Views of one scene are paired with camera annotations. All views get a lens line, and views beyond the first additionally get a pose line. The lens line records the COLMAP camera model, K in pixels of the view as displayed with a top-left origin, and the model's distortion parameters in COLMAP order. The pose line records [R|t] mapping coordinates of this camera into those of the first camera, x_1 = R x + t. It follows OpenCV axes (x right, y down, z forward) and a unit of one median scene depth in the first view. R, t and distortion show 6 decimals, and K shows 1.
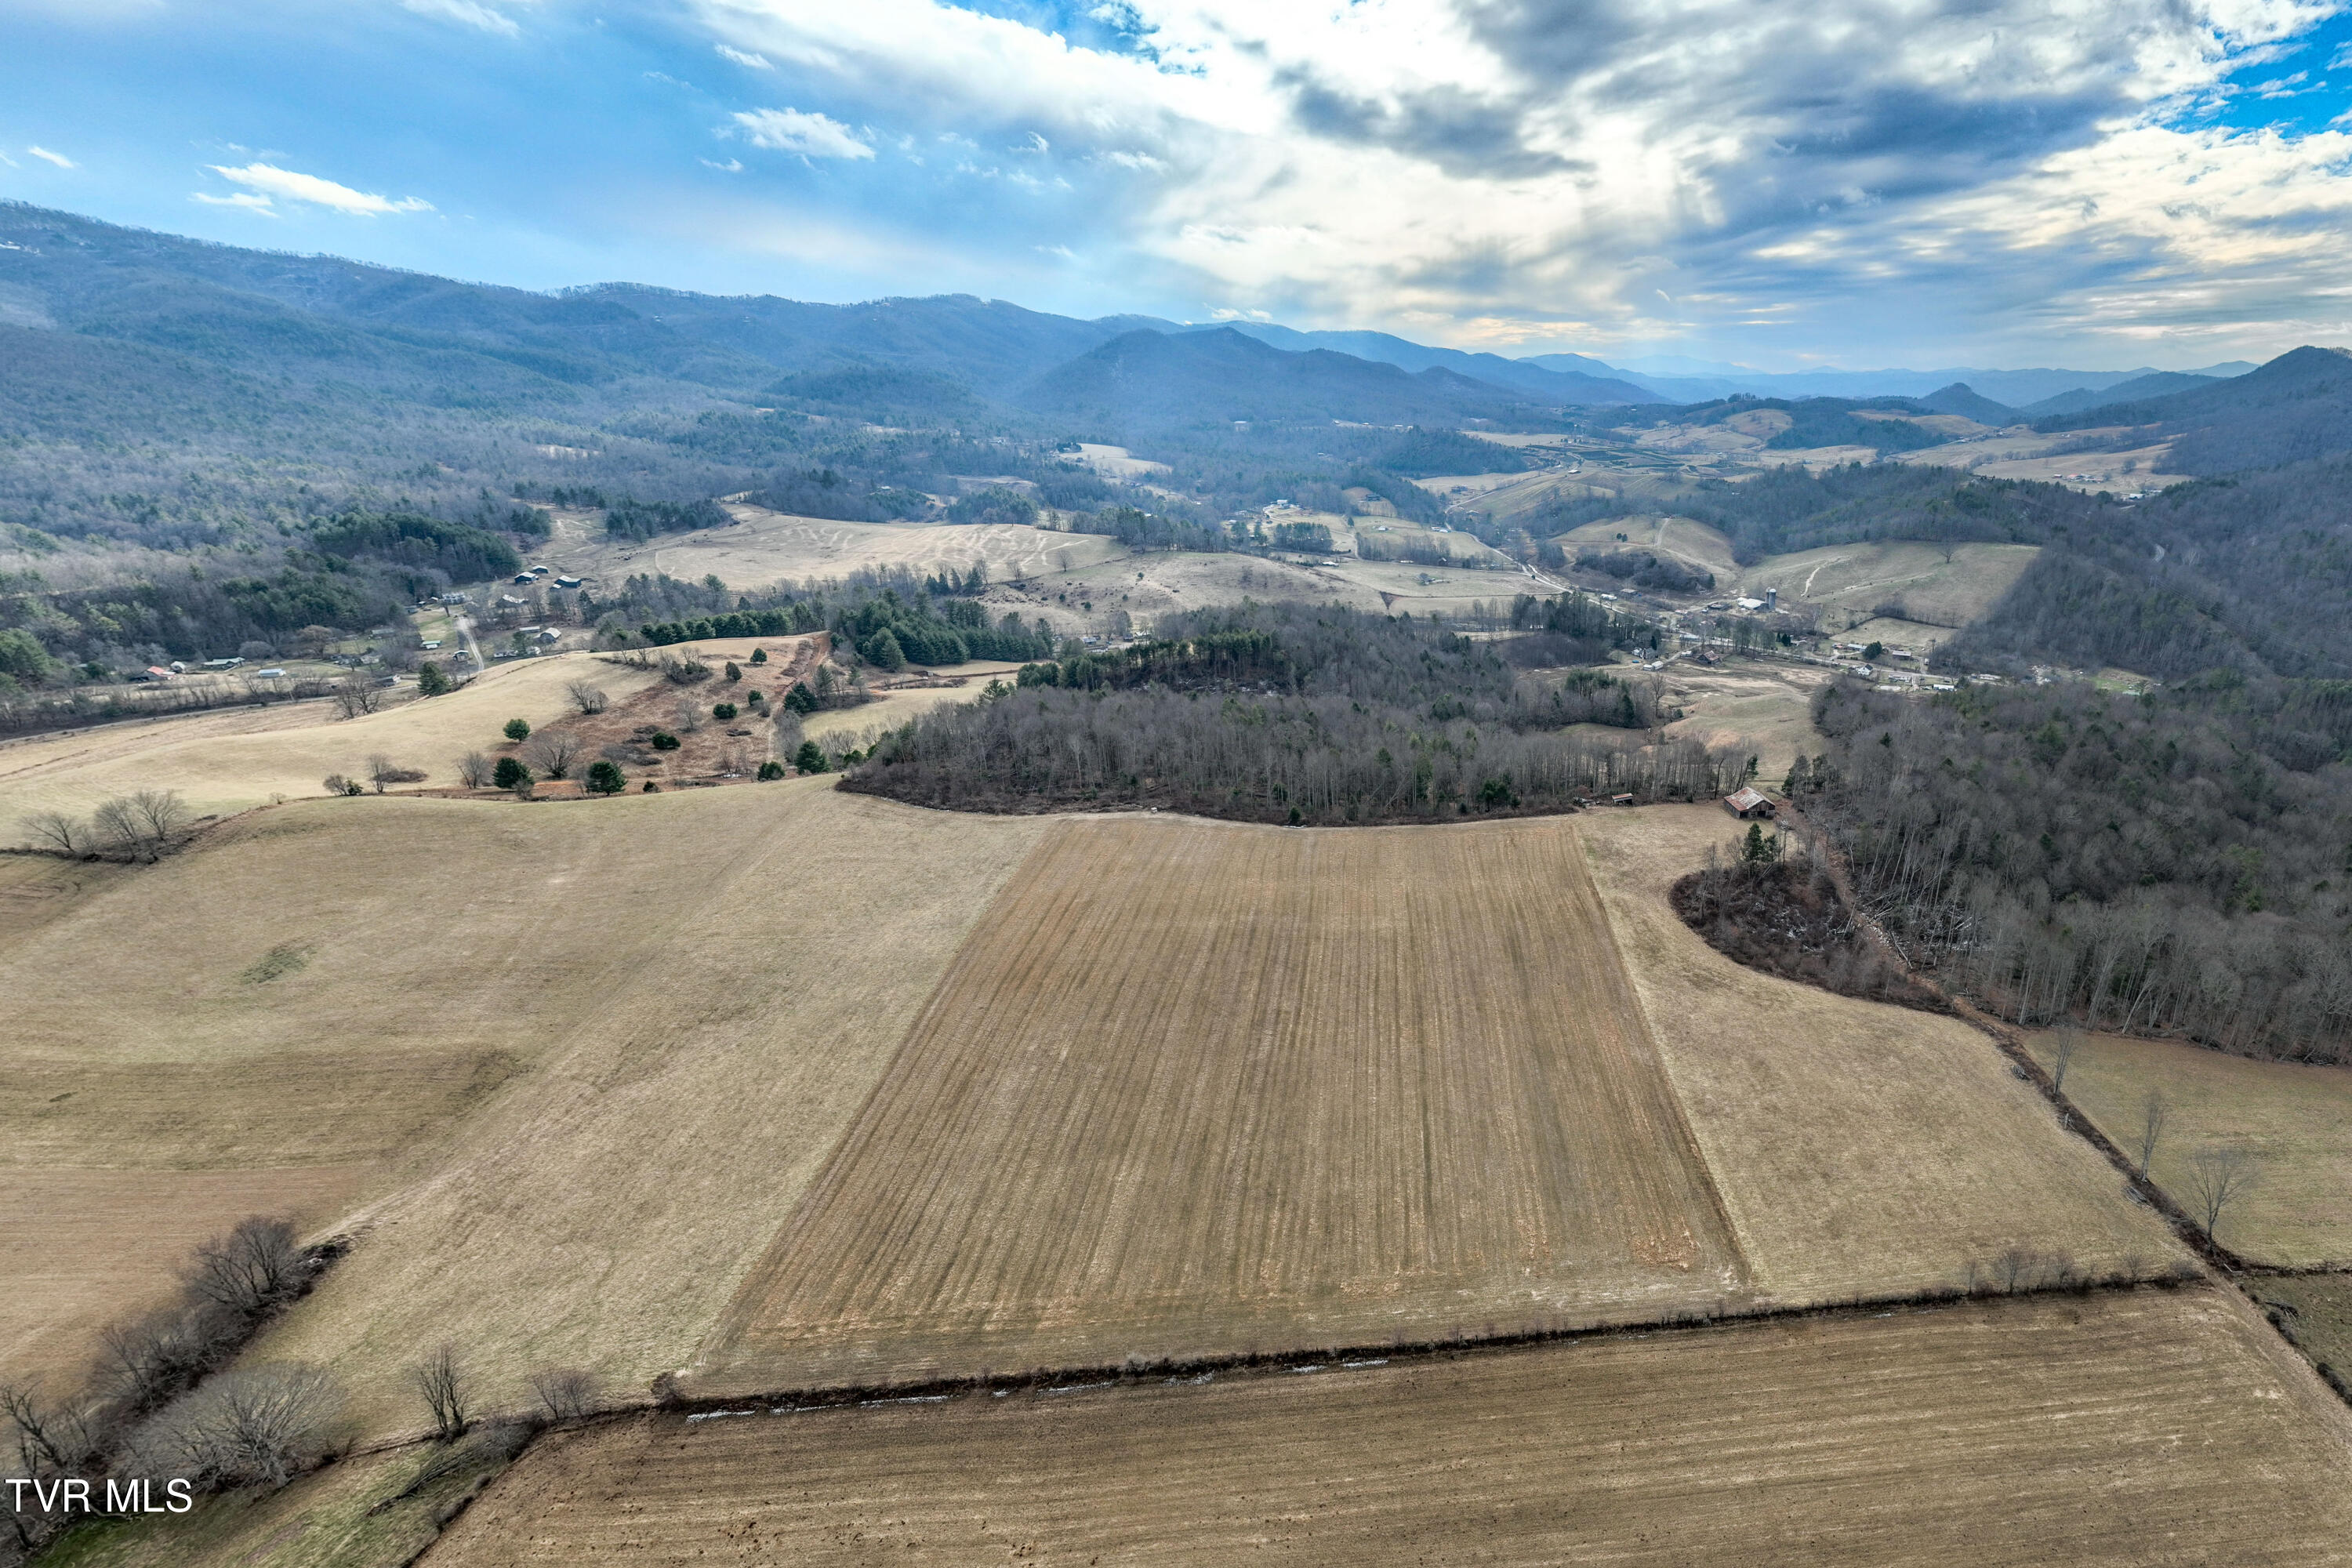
lens RADIAL K [[1090.4, 0, 1525.4], [0, 1090.4, 842.6], [0, 0, 1]] dist [0.004619, 0.000435]
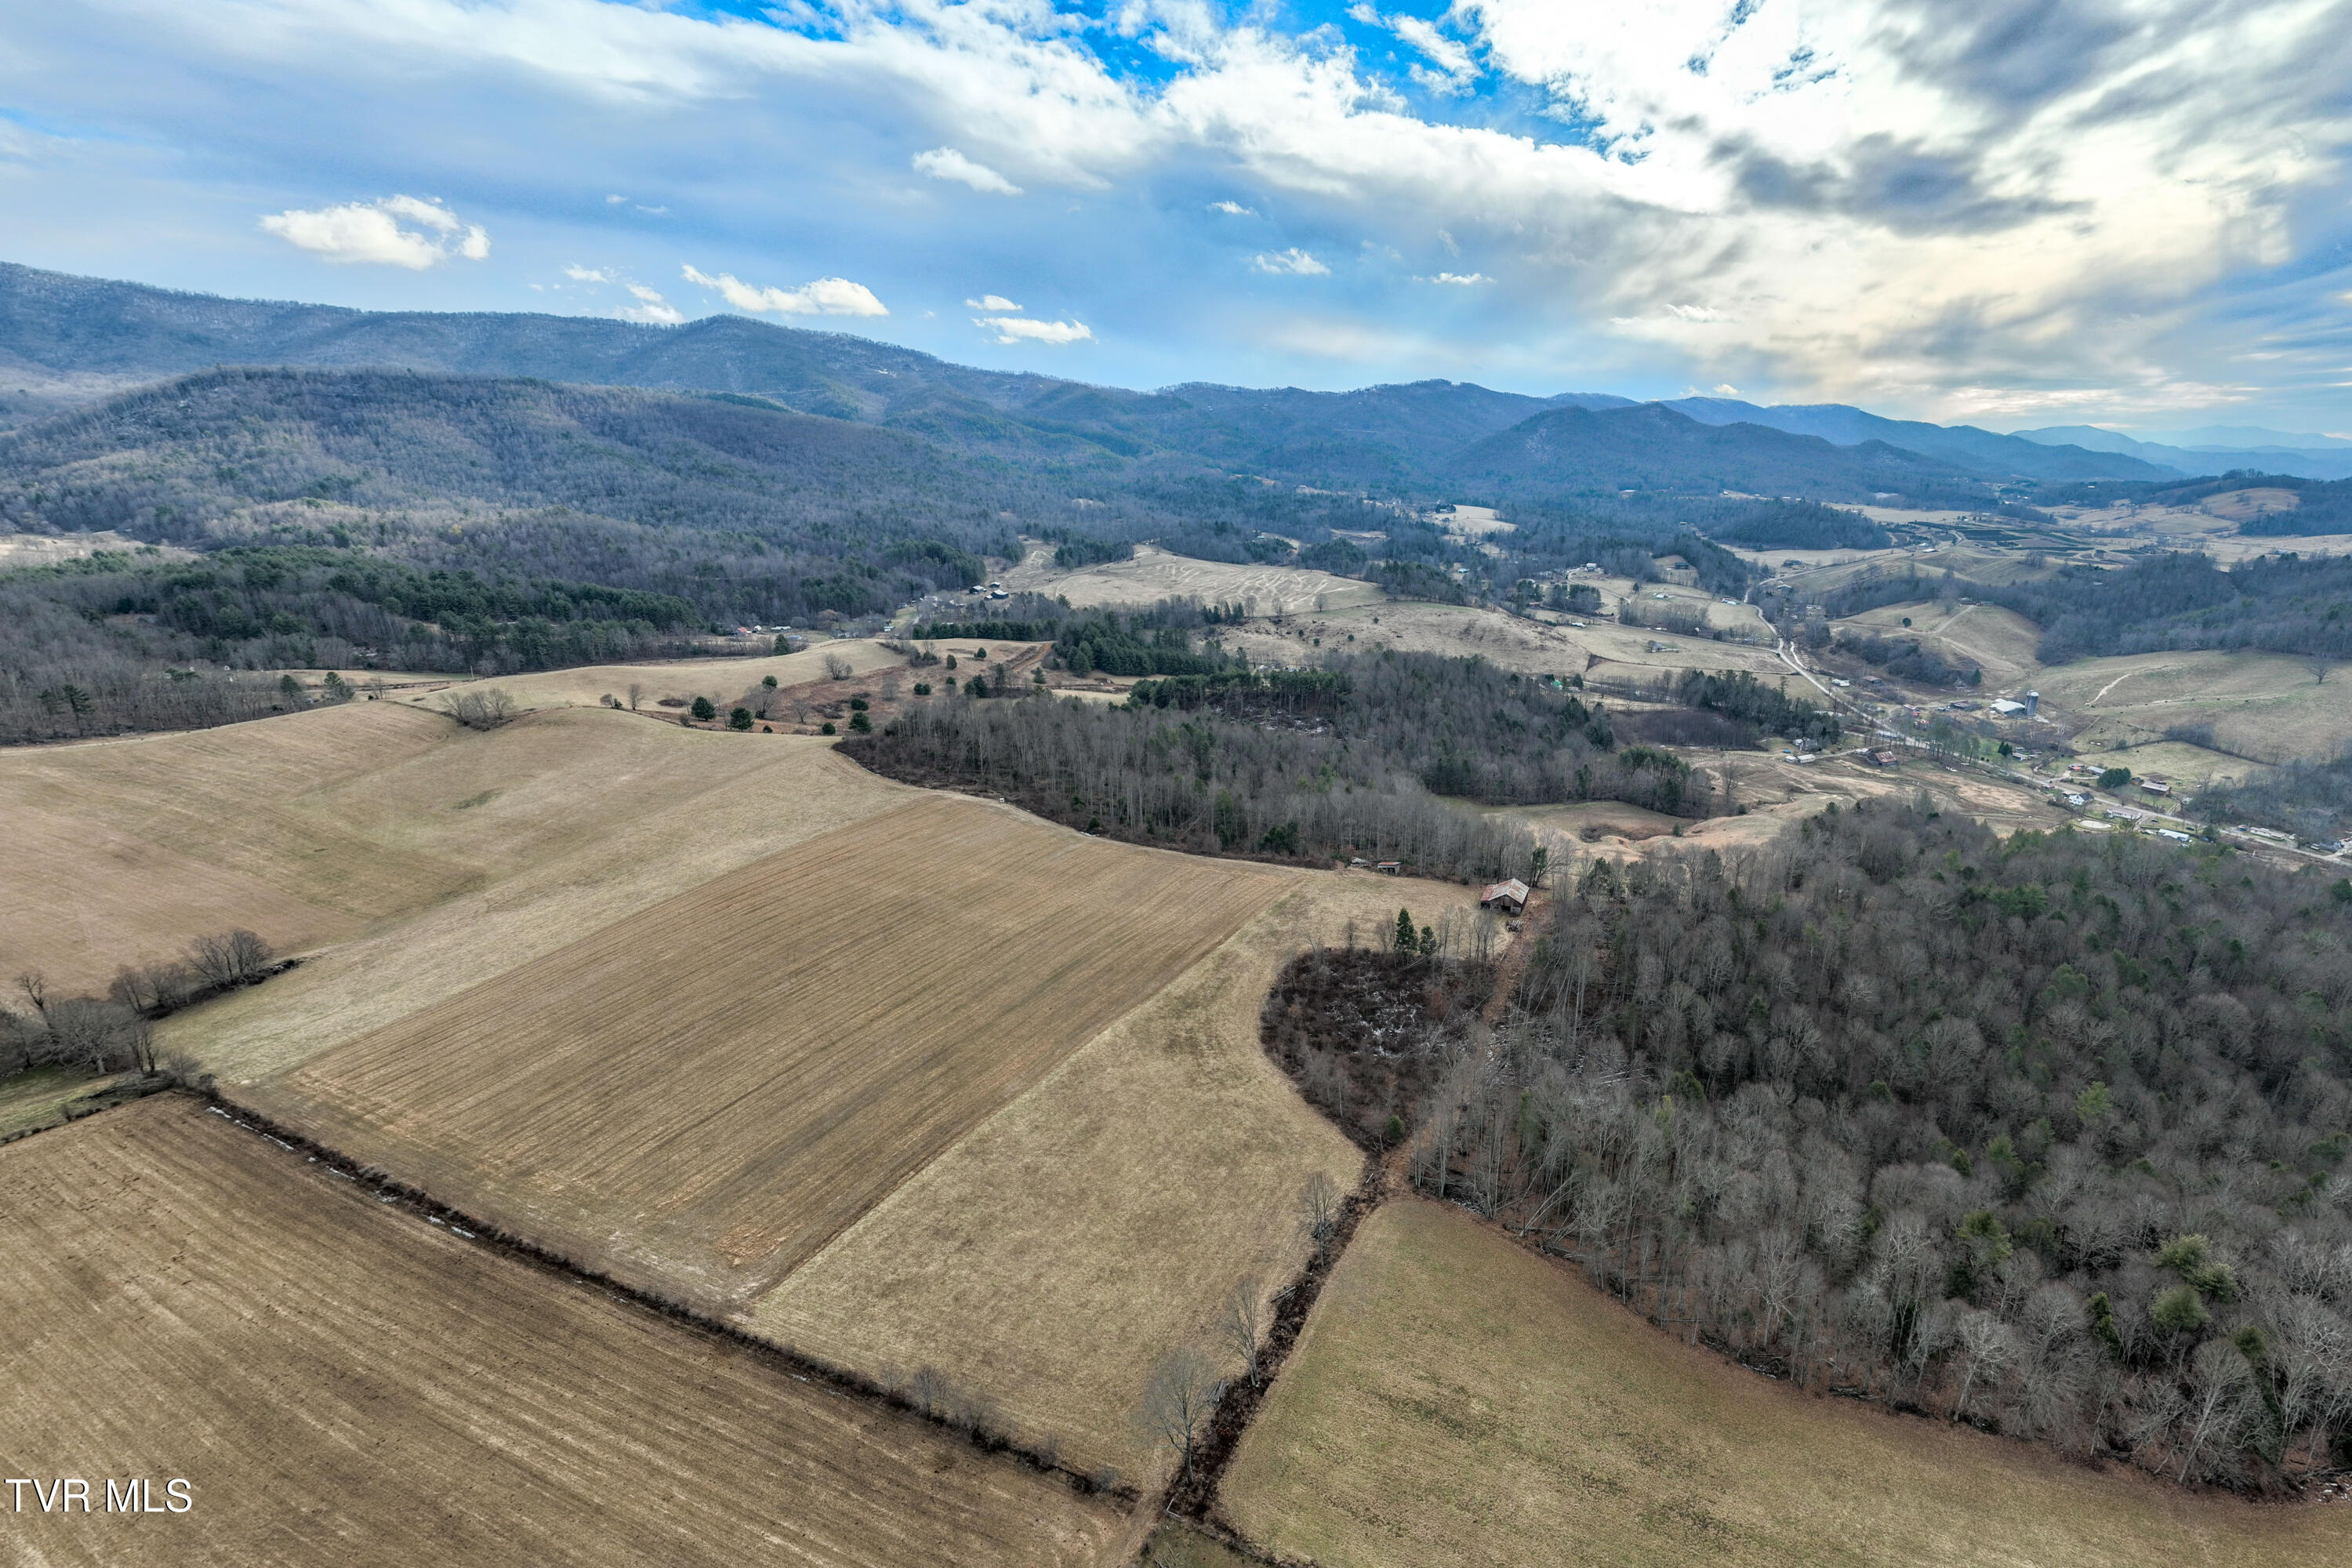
lens RADIAL K [[1038.9, 0, 1410.5], [0, 1038.9, 901.8], [0, 0, 1]] dist [0.003333, 0.000693]
pose [[0.870935, 0.195854, -0.450682, 0.237880], [-0.193047, 0.979772, 0.052722, -0.027493], [0.451891, 0.041085, 0.891126, 0.086005]]
